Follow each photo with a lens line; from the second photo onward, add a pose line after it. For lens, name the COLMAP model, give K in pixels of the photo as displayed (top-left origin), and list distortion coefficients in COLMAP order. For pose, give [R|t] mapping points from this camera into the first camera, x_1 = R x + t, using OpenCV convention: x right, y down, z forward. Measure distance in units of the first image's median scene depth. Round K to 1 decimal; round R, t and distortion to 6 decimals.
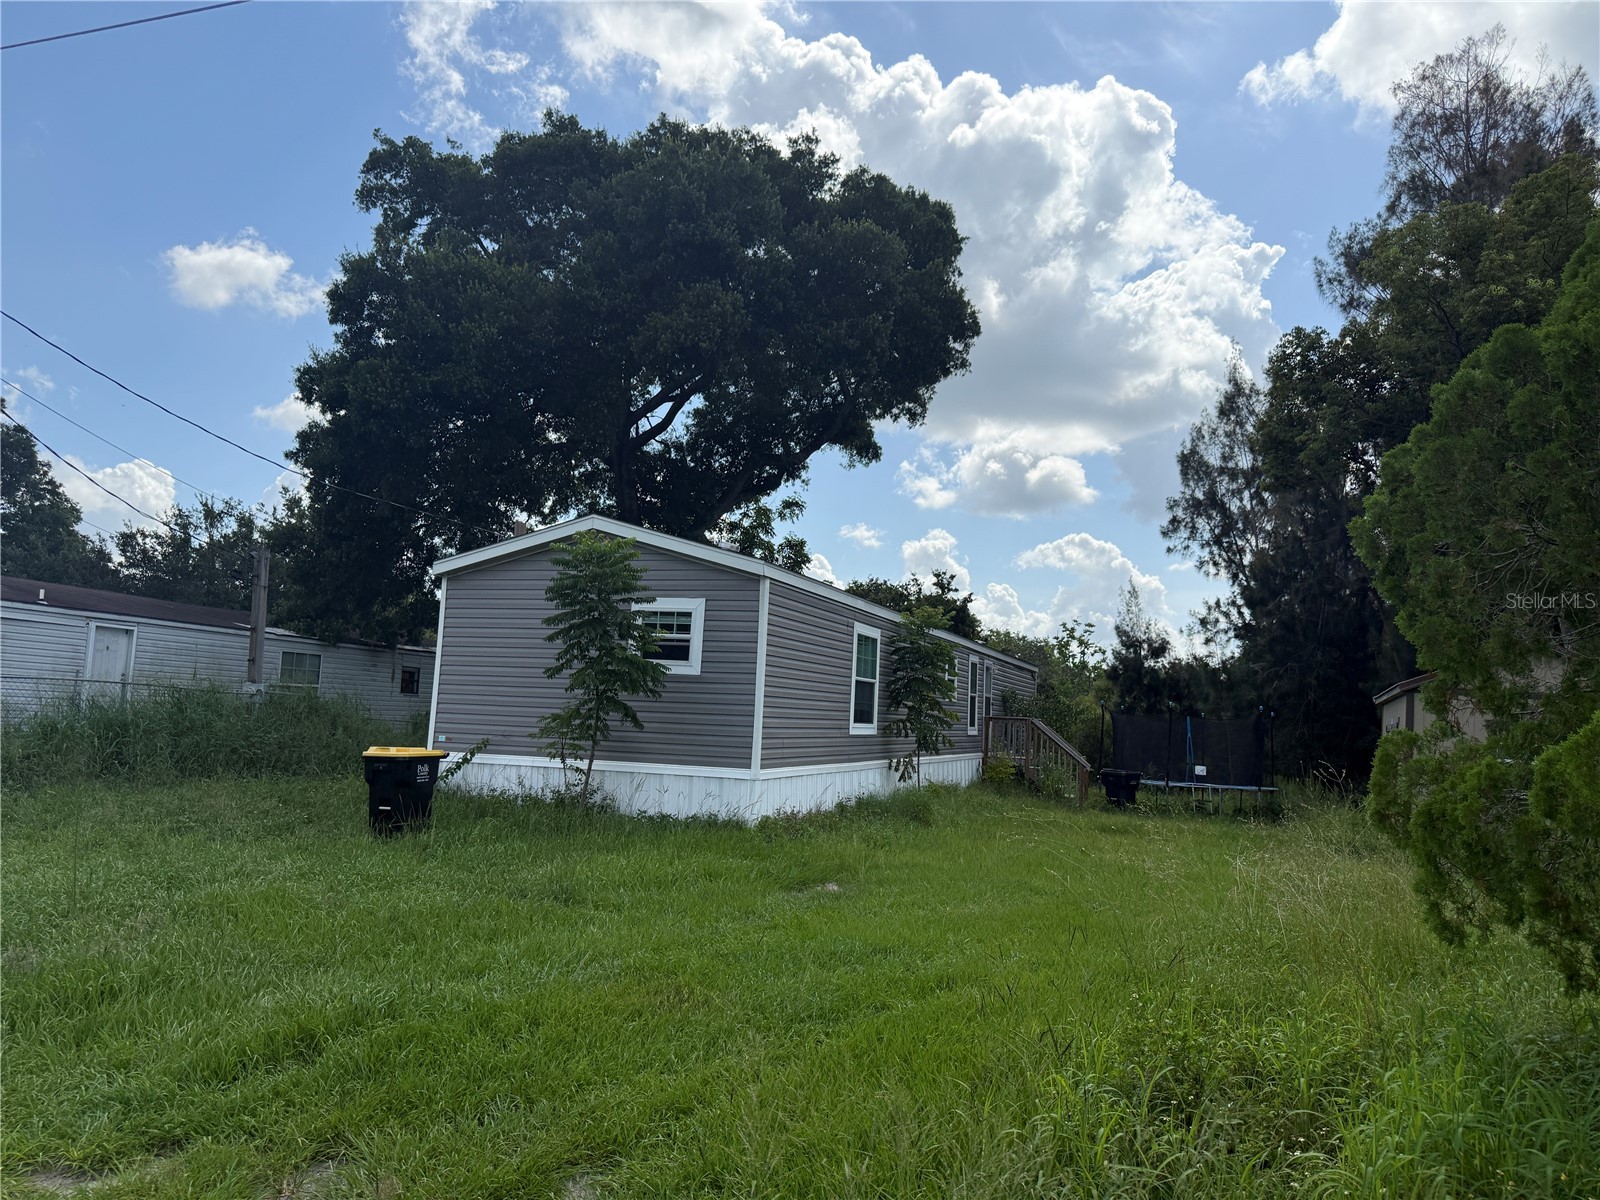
lens RADIAL K [[1132.3, 0, 798.5], [0, 1132.3, 597.5], [0, 0, 1]] dist [0.029827, -0.034948]
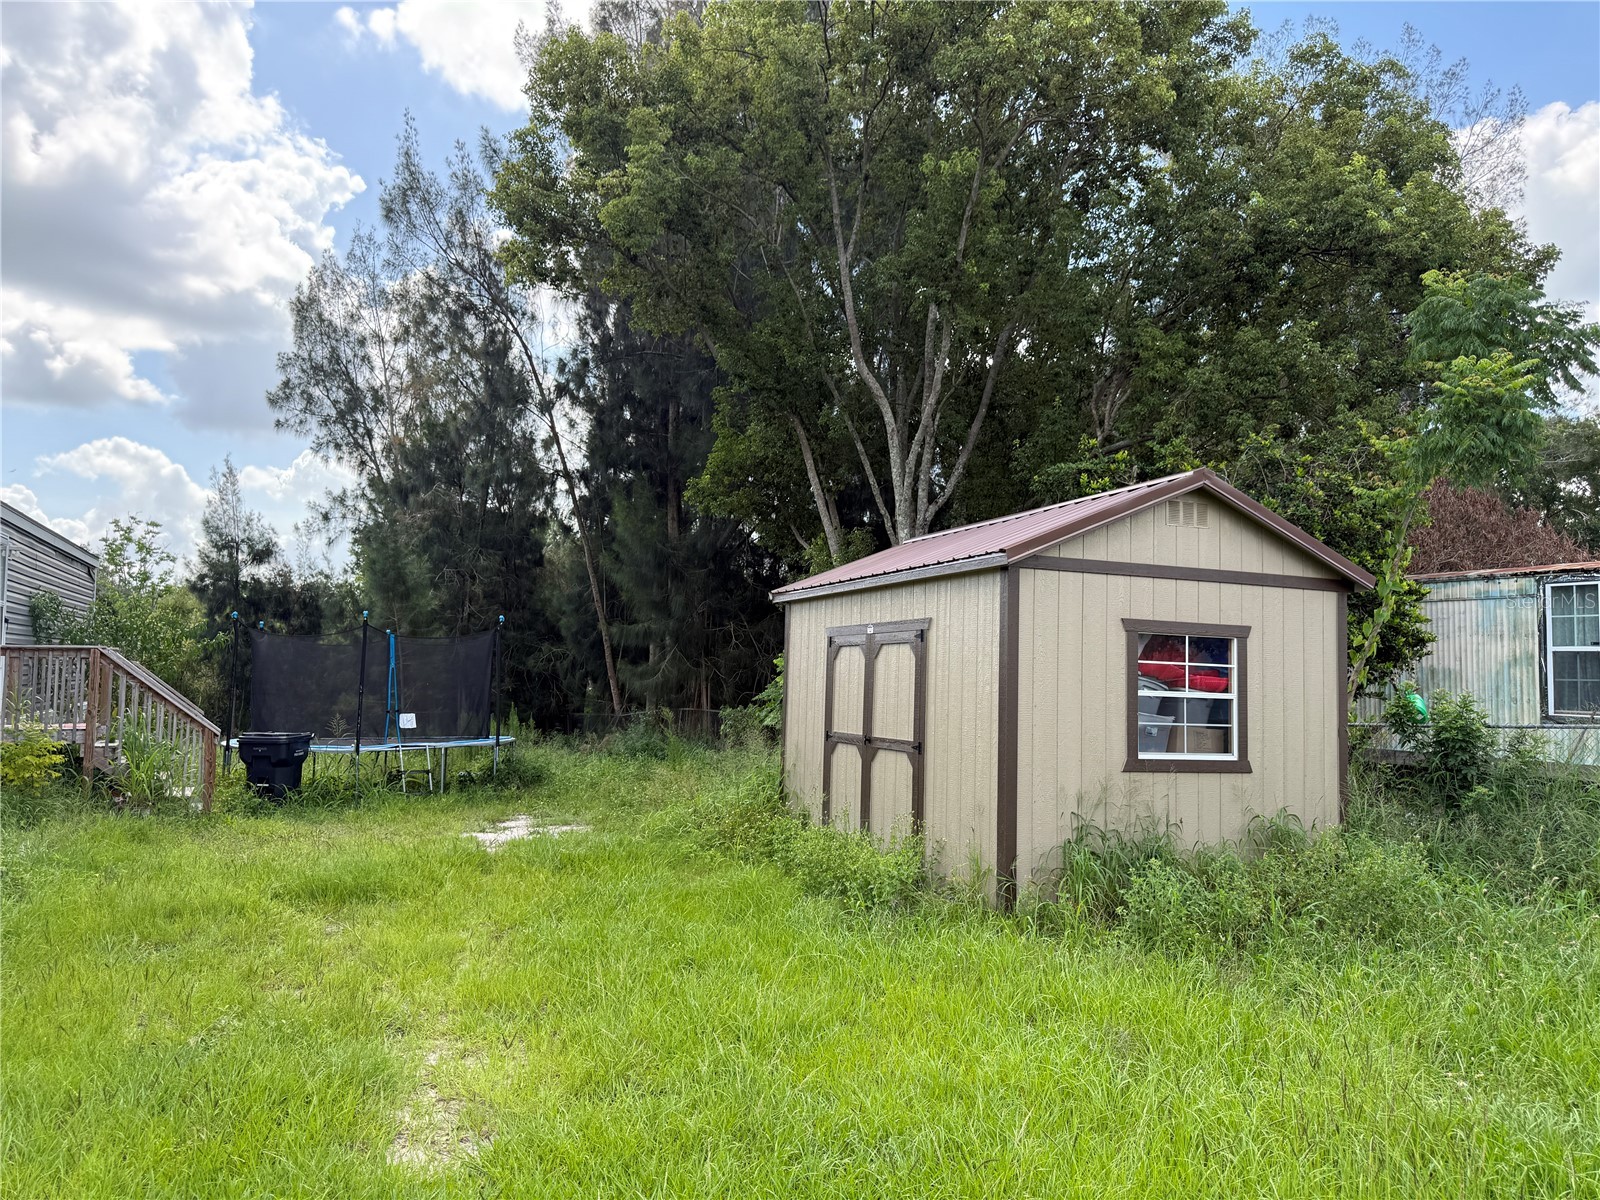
lens RADIAL K [[1132.3, 0, 788.5], [0, 1132.3, 597.0], [0, 0, 1]] dist [0.029827, -0.034948]
pose [[0.714637, -0.005479, 0.699474, 0.029811], [-0.042144, 0.997815, 0.050874, 0.019102], [-0.698225, -0.065835, 0.712845, 0.179719]]
